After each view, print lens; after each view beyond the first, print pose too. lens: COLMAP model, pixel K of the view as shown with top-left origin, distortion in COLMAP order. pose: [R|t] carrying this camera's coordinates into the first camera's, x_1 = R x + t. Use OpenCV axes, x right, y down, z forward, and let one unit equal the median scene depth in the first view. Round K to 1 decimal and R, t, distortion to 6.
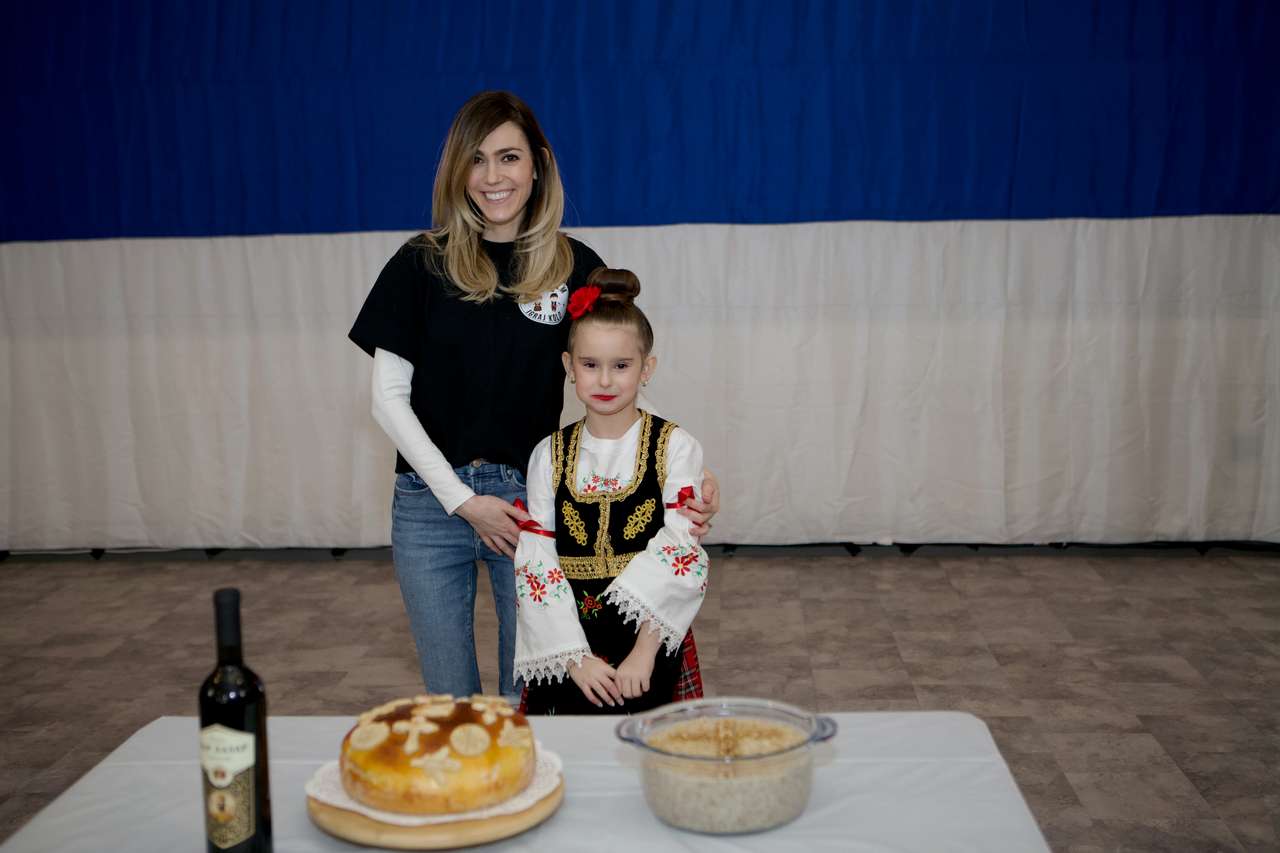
lens RADIAL K [[1546.5, 0, 619.3], [0, 1546.5, 408.1], [0, 0, 1]] dist [0.004789, 0.000000]
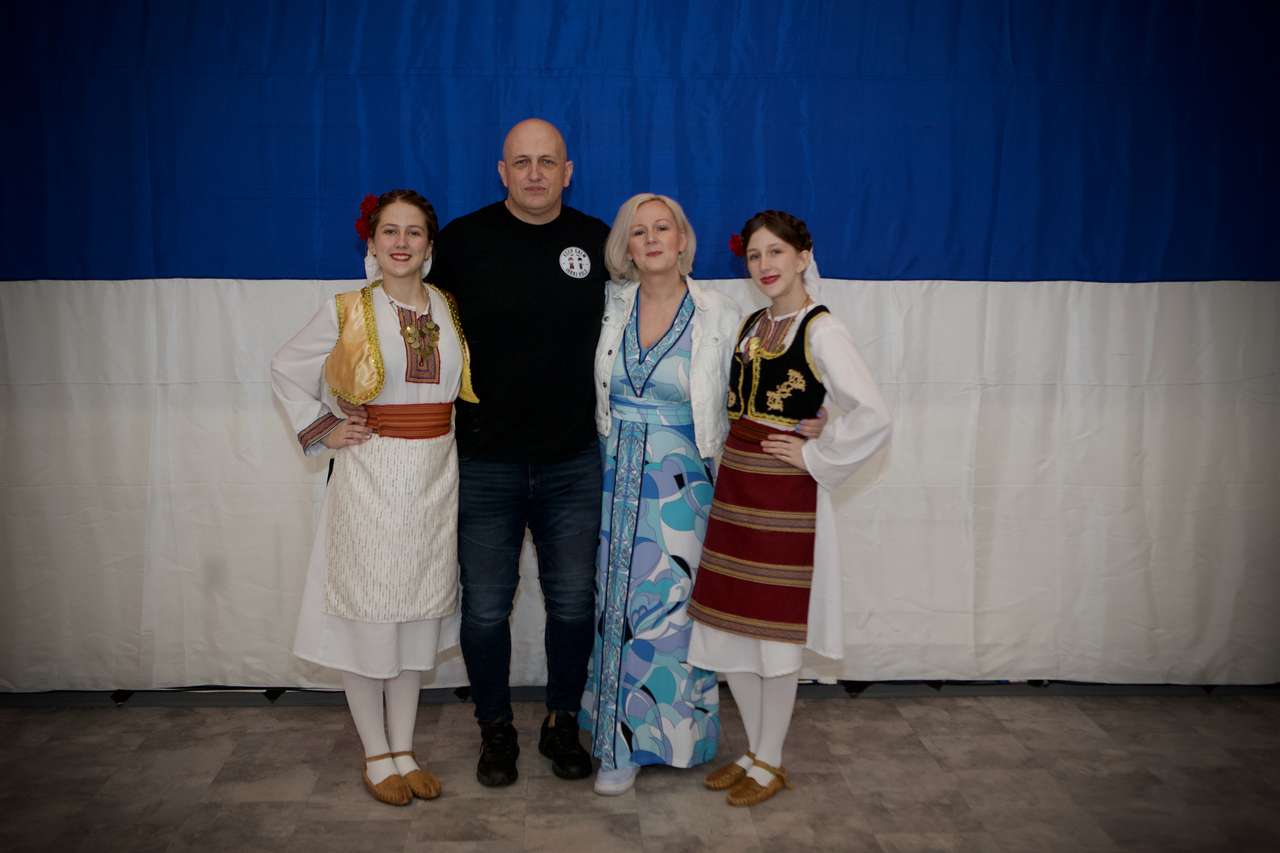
lens RADIAL K [[1491.9, 0, 633.8], [0, 1491.9, 421.3], [0, 0, 1]] dist [0.000504, 0.000000]
pose [[0.992600, 0.009475, 0.121060, -0.025556], [-0.007743, 0.999861, -0.014771, -0.040623], [-0.121184, 0.013725, 0.992535, 0.289504]]
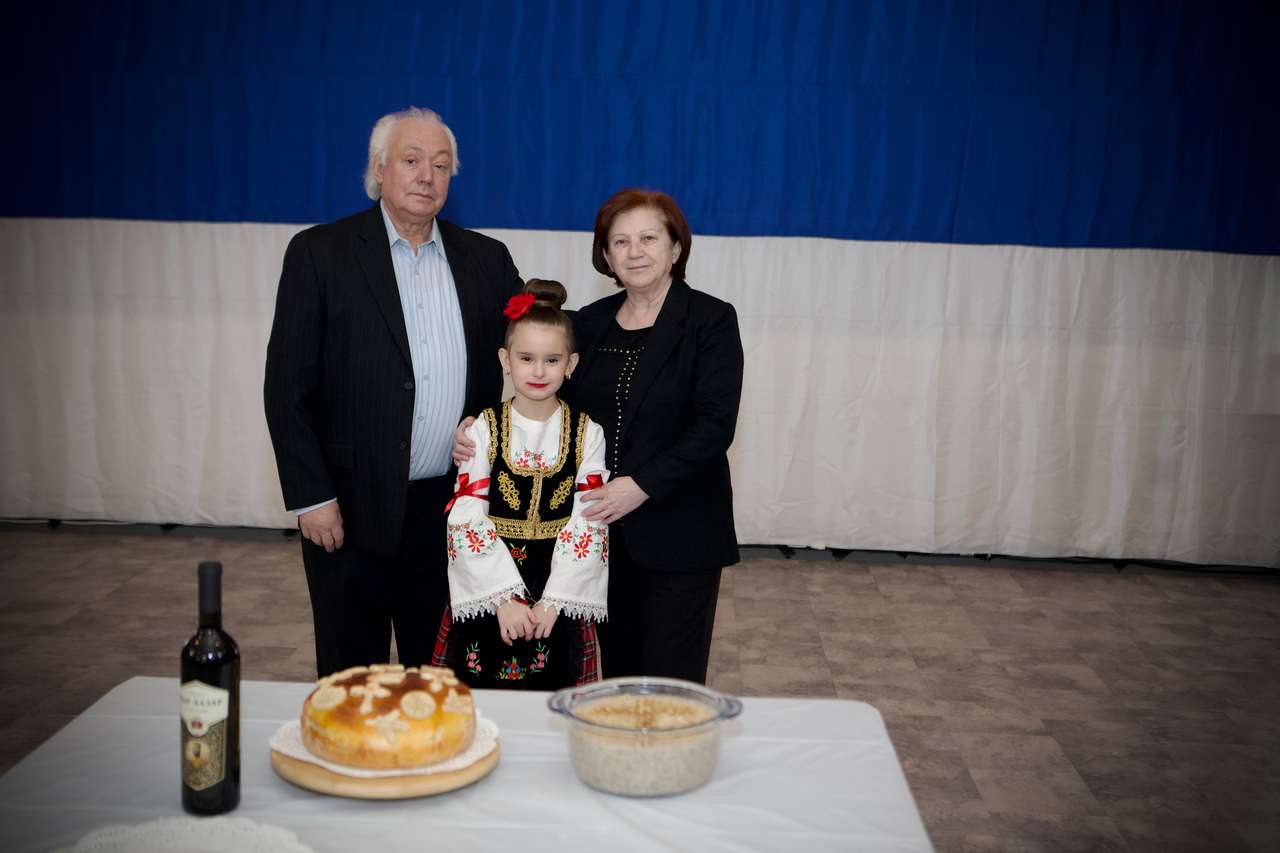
lens RADIAL K [[1546.5, 0, 614.6], [0, 1546.5, 409.3], [0, 0, 1]] dist [0.004789, 0.000000]
pose [[0.998559, 0.045772, 0.028027, 0.001676], [-0.045904, 0.998938, 0.004070, -0.003980], [-0.027811, -0.005351, 0.999599, -0.042328]]
